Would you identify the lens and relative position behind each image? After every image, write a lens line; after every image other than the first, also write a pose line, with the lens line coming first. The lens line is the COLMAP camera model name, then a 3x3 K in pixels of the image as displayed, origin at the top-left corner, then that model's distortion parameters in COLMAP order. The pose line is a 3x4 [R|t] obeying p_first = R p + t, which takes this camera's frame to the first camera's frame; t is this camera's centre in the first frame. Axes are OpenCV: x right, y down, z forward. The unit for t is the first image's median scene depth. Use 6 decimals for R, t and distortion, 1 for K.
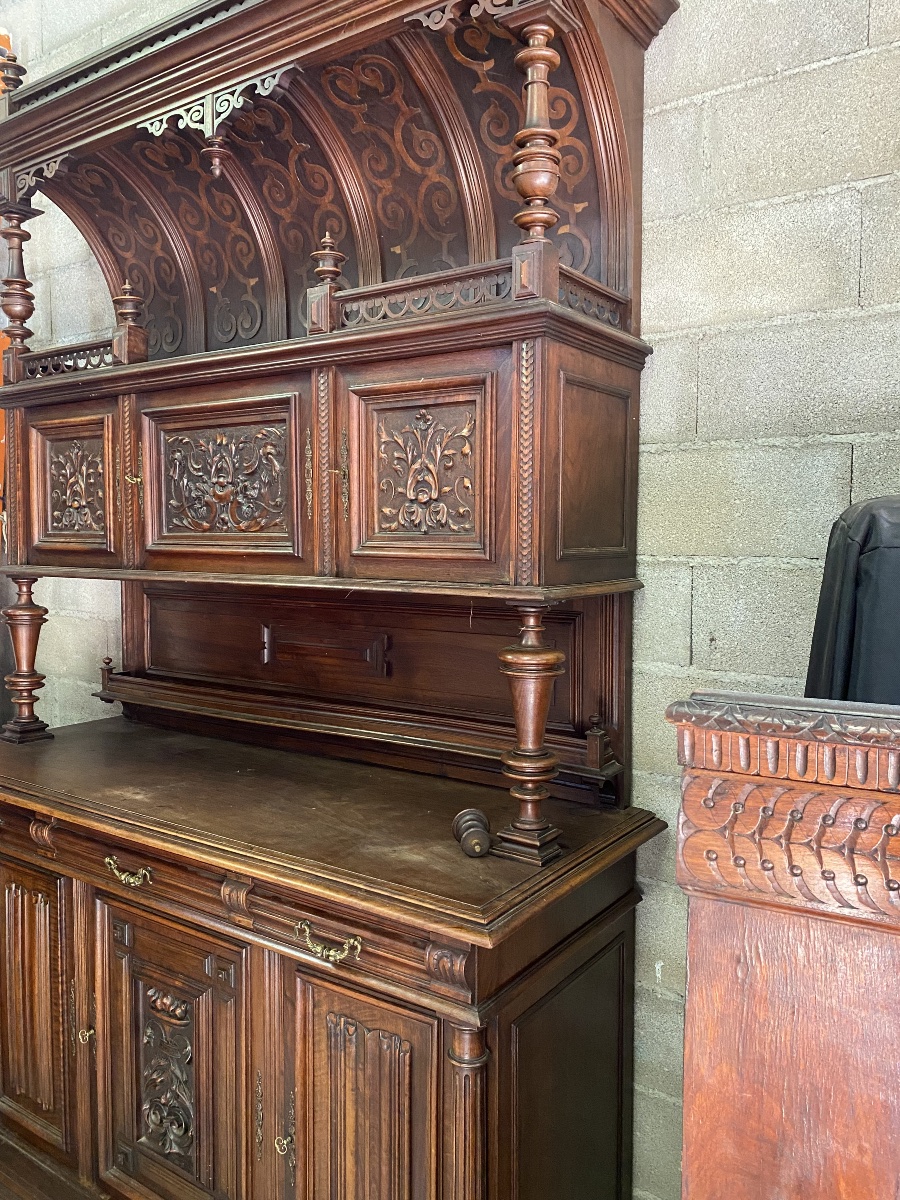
lens RADIAL K [[917.7, 0, 450.0], [0, 917.7, 600.0], [0, 0, 1]] dist [0.002875, 0.001747]
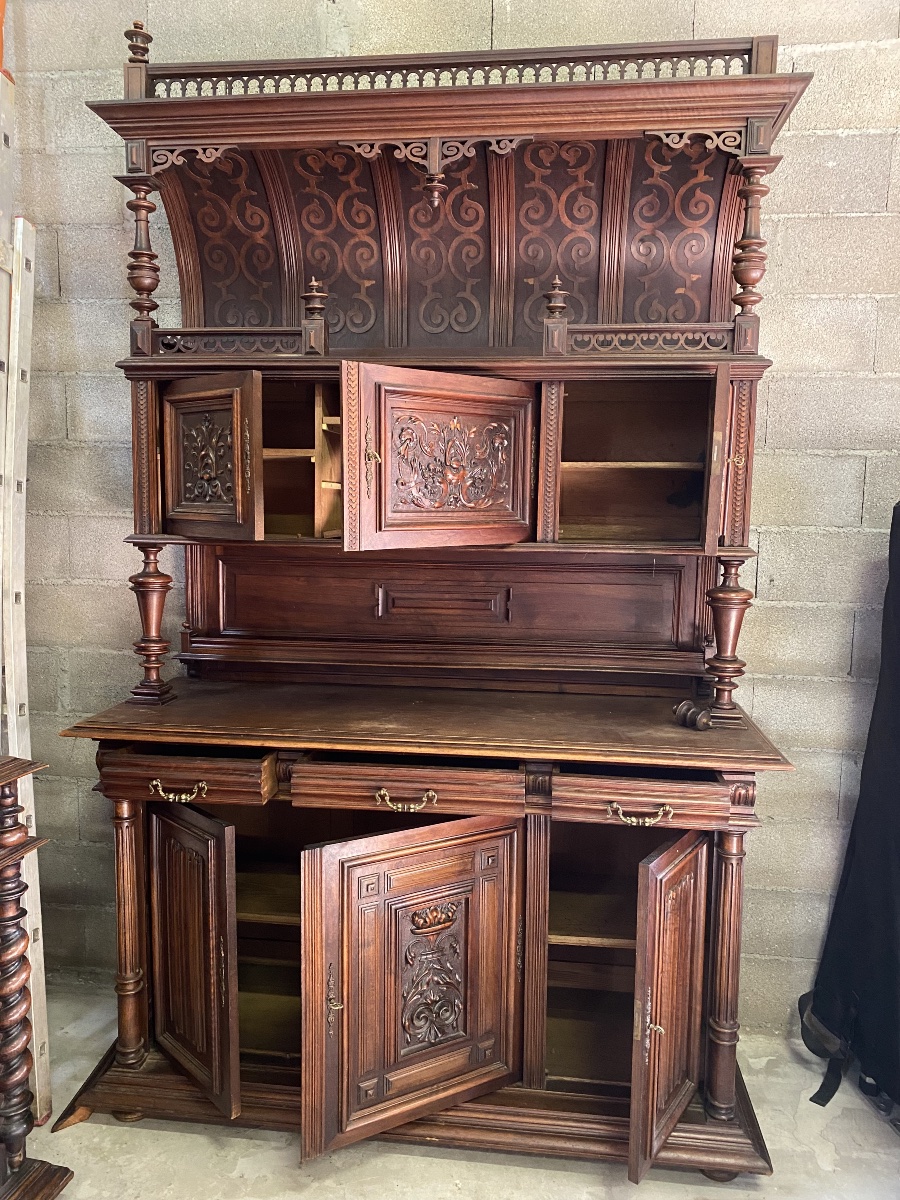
lens RADIAL K [[922.4, 0, 441.0], [0, 922.4, 626.5], [0, 0, 1]] dist [0.002952, -0.002197]
pose [[0.885762, -0.052537, 0.461158, -0.828519], [0.021262, 0.997123, 0.072758, -0.003603], [-0.463653, -0.054641, 0.884330, -0.095989]]
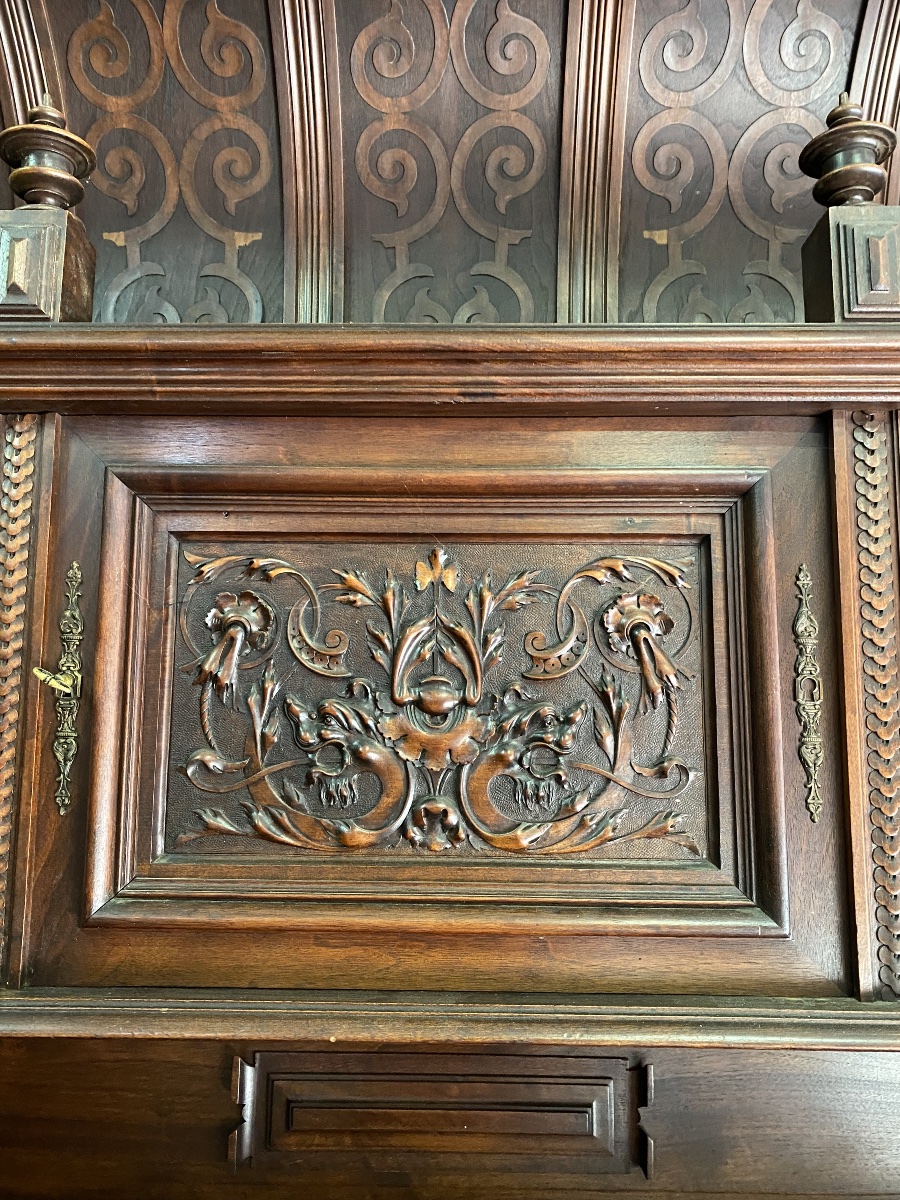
lens RADIAL K [[917.7, 0, 450.0], [0, 917.7, 600.0], [0, 0, 1]] dist [0.002875, 0.001747]
pose [[0.833778, 0.077472, 0.546637, -0.437250], [0.033252, 0.981262, -0.189788, -0.103812], [-0.551097, 0.176418, 0.815579, 0.738095]]
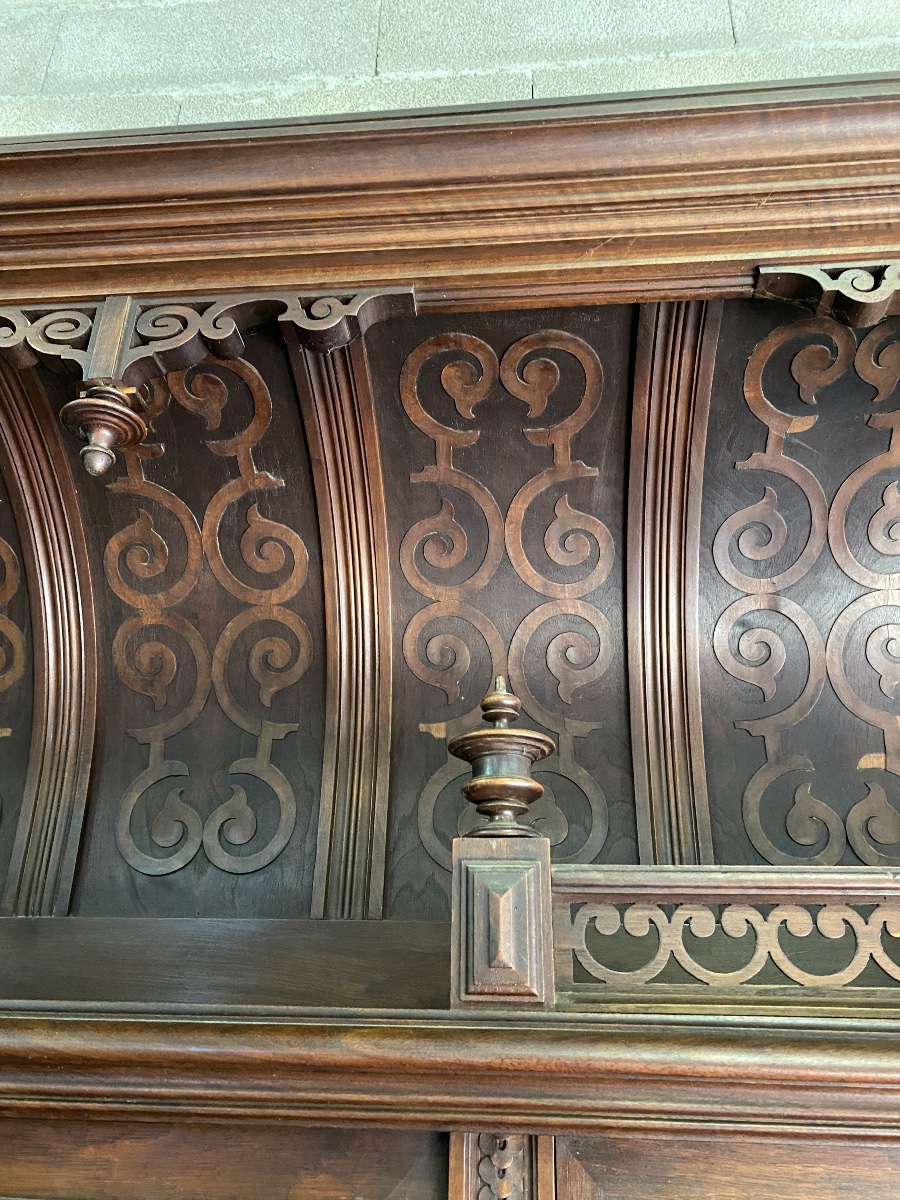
lens RADIAL K [[920.2, 0, 451.3], [0, 920.2, 594.9], [0, 0, 1]] dist [0.086323, -0.128579]
pose [[0.867698, 0.221973, 0.444778, -0.284039], [0.019759, 0.878653, -0.477052, -0.240083], [-0.496698, 0.422726, 0.758020, 0.670314]]
